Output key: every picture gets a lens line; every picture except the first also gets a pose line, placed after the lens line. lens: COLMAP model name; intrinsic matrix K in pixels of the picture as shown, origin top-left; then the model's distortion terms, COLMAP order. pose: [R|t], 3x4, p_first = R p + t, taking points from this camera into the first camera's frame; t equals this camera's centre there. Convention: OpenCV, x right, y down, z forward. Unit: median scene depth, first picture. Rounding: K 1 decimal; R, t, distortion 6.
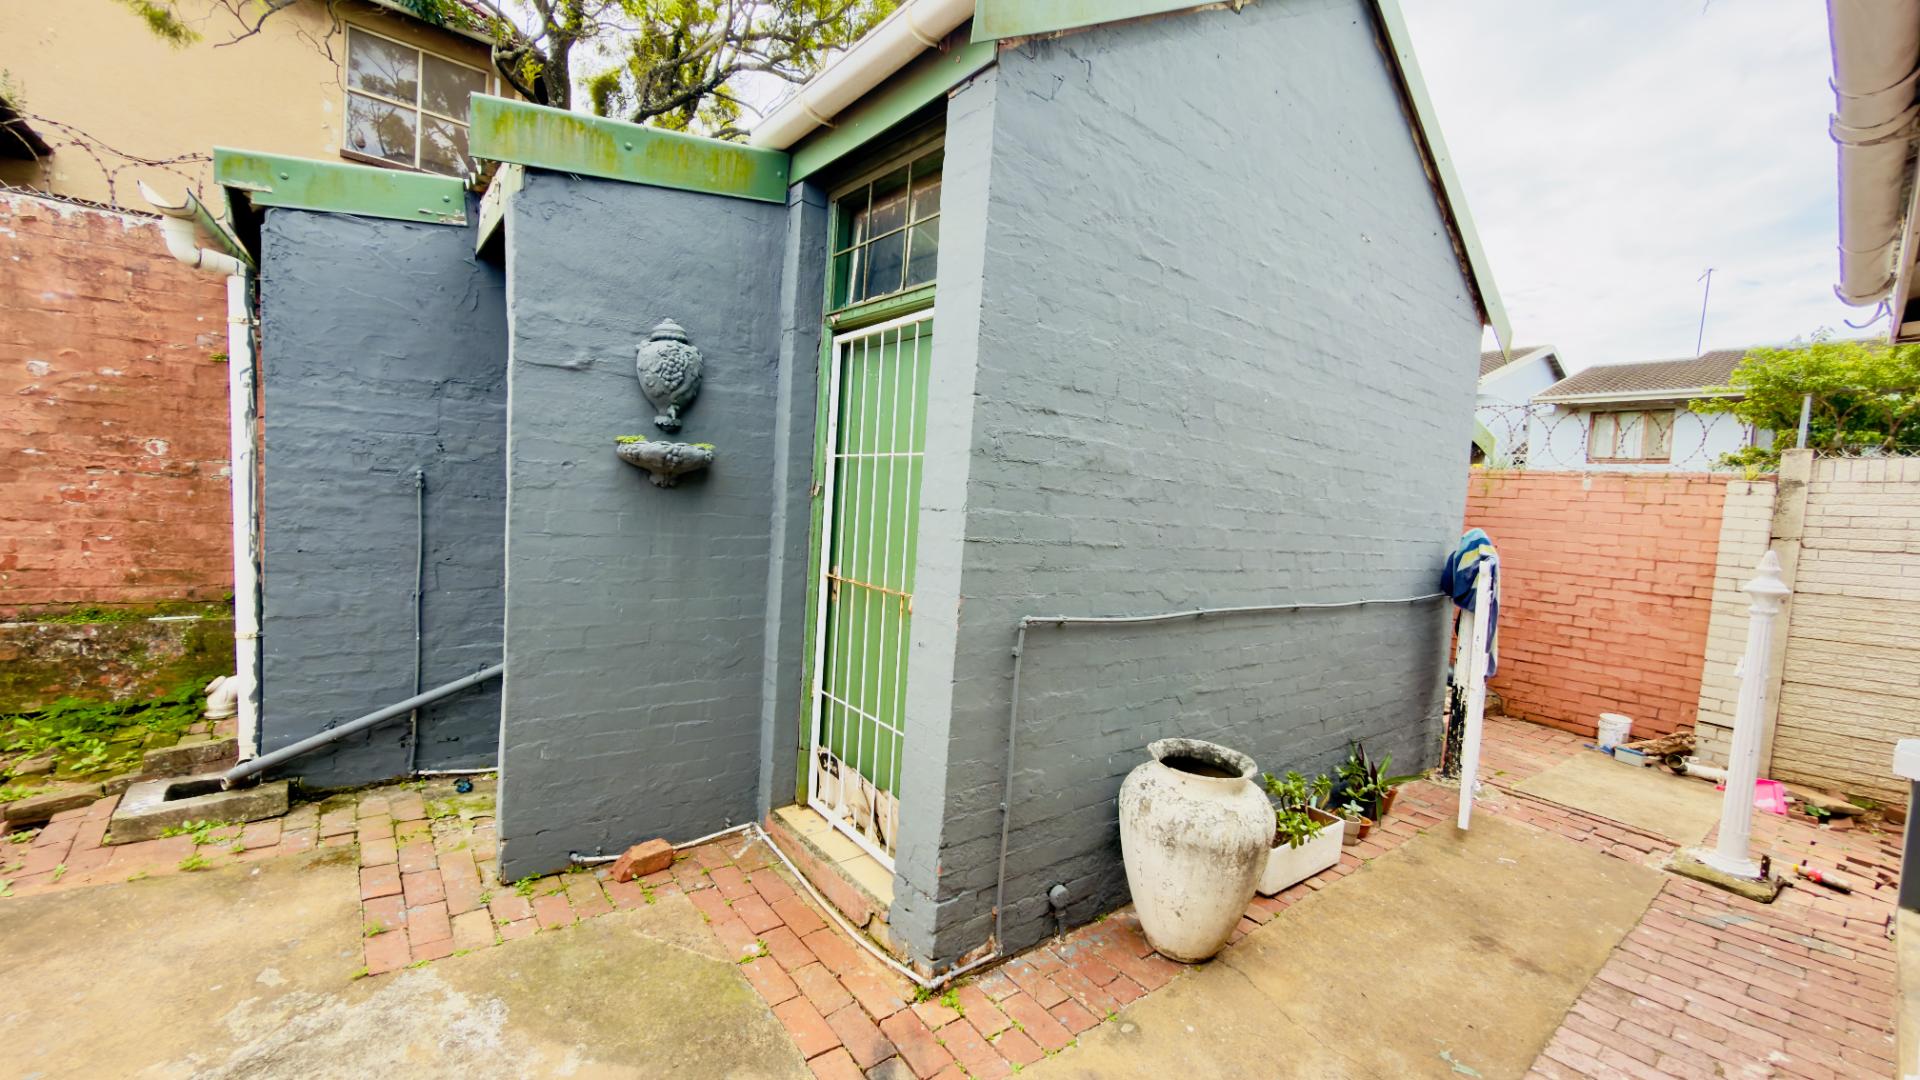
lens RADIAL K [[766.4, 0, 961.9], [0, 766.4, 537.4], [0, 0, 1]] dist [-0.000791, -0.000310]
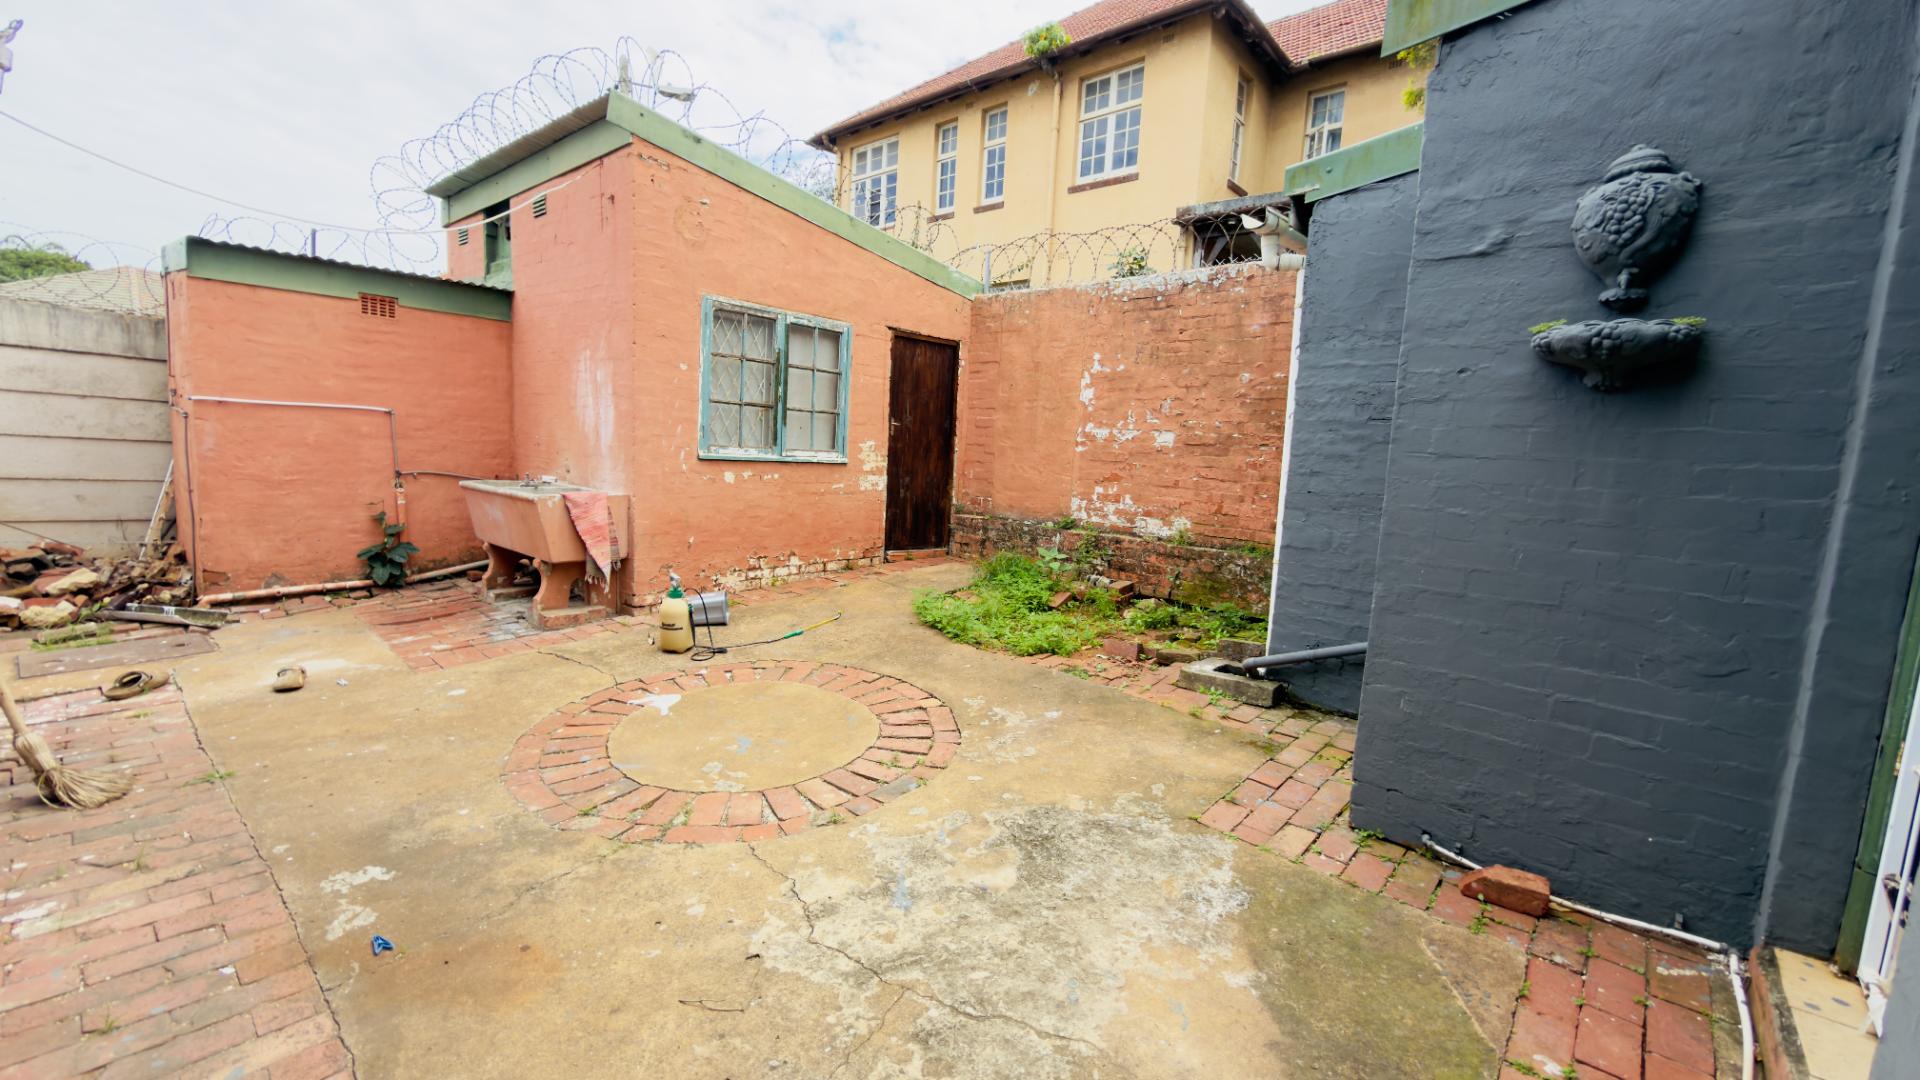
lens RADIAL K [[766.4, 0, 963.3], [0, 766.4, 540.1], [0, 0, 1]] dist [-0.000791, -0.000310]
pose [[0.169920, 0.059875, -0.983637, 0.197992], [-0.099671, 0.994078, 0.043293, 0.092256], [0.980404, 0.090684, 0.174882, 0.285056]]
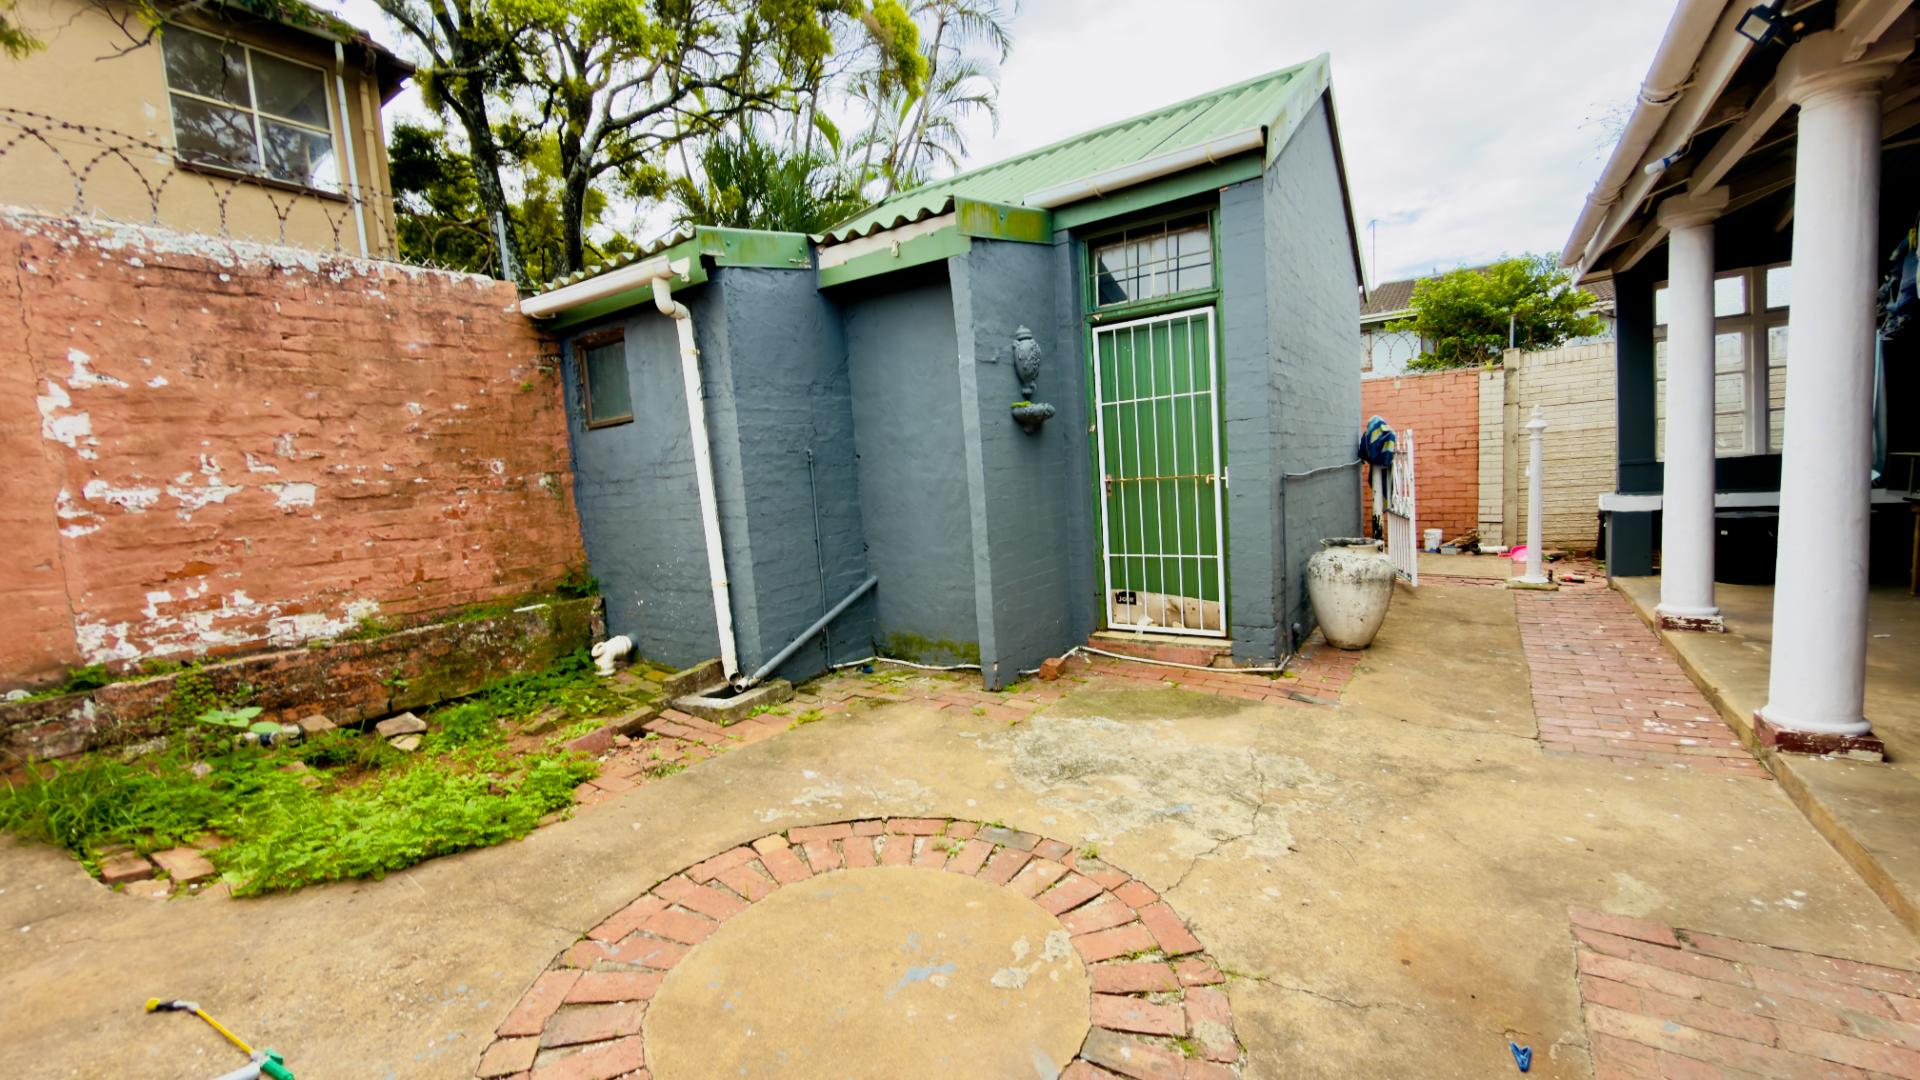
lens RADIAL K [[766.4, 0, 957.9], [0, 766.4, 528.1], [0, 0, 1]] dist [-0.000791, -0.000310]
pose [[0.949836, -0.151212, 0.273763, -0.907590], [0.143382, 0.988478, 0.048510, 0.026002], [-0.277944, -0.006824, 0.960573, -0.426214]]
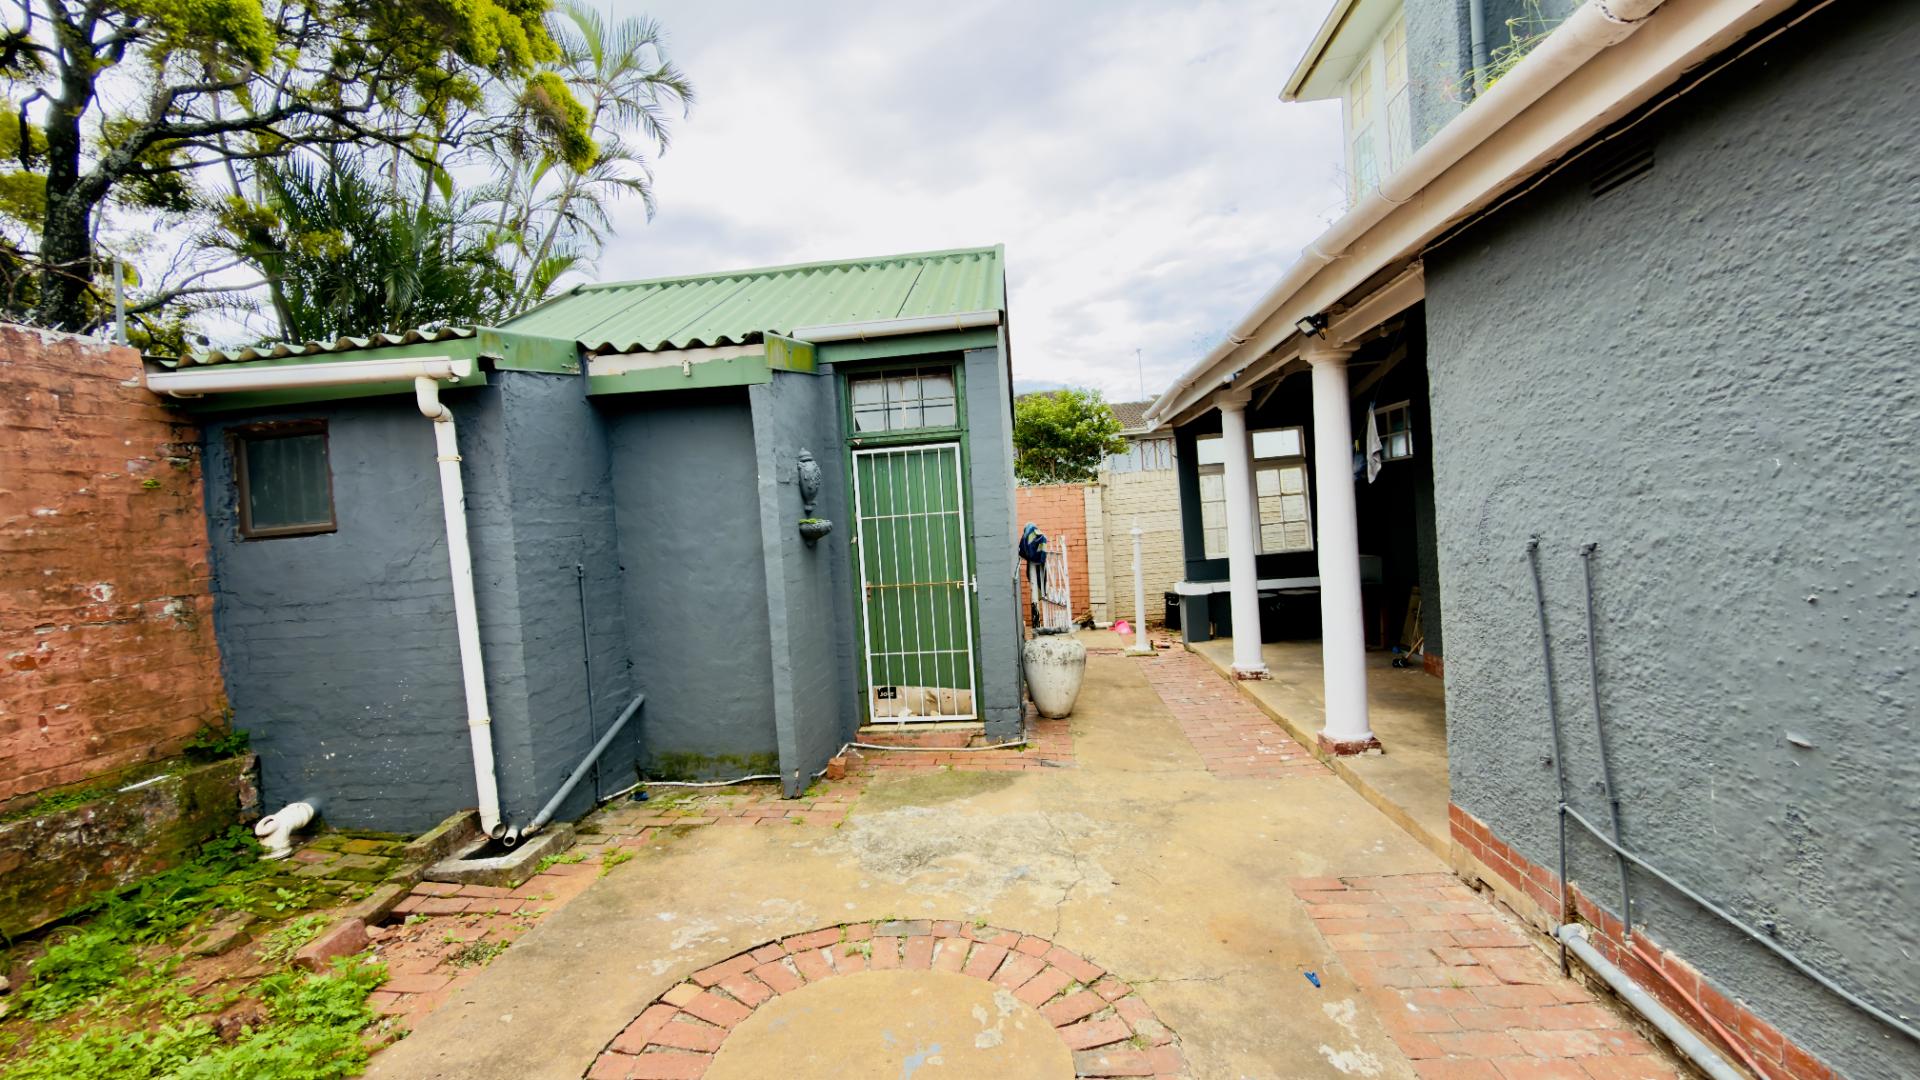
lens RADIAL K [[766.4, 0, 959.5], [0, 766.4, 531.3], [0, 0, 1]] dist [-0.000791, -0.000310]
pose [[0.695117, -0.116488, 0.709396, -1.248652], [0.143314, 0.989432, 0.022043, -0.084234], [-0.704466, 0.086344, 0.704466, -0.384256]]
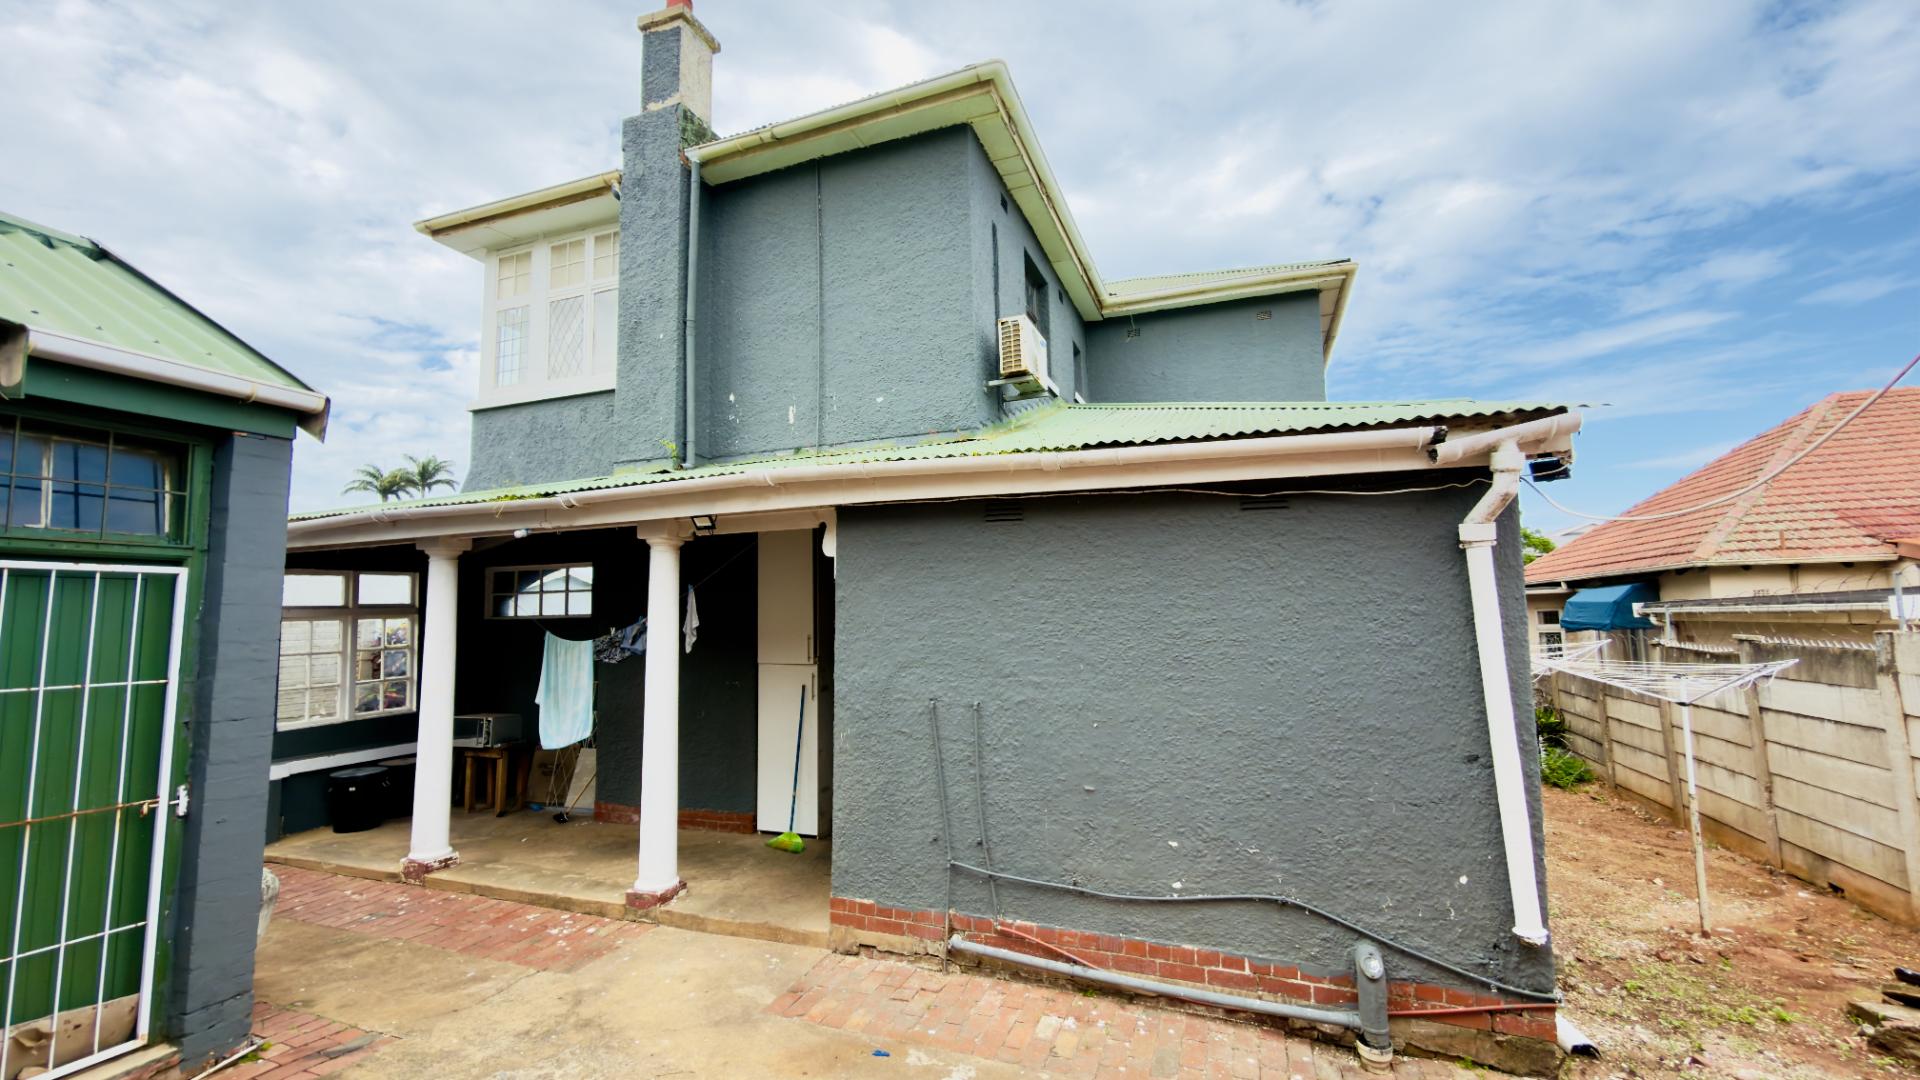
lens RADIAL K [[766.4, 0, 953.0], [0, 766.4, 538.5], [0, 0, 1]] dist [-0.000791, -0.000310]
pose [[-0.506909, 0.035945, 0.861250, -1.457506], [0.025622, 0.999317, -0.026627, -0.225173], [-0.861619, 0.008570, -0.507484, 0.431402]]
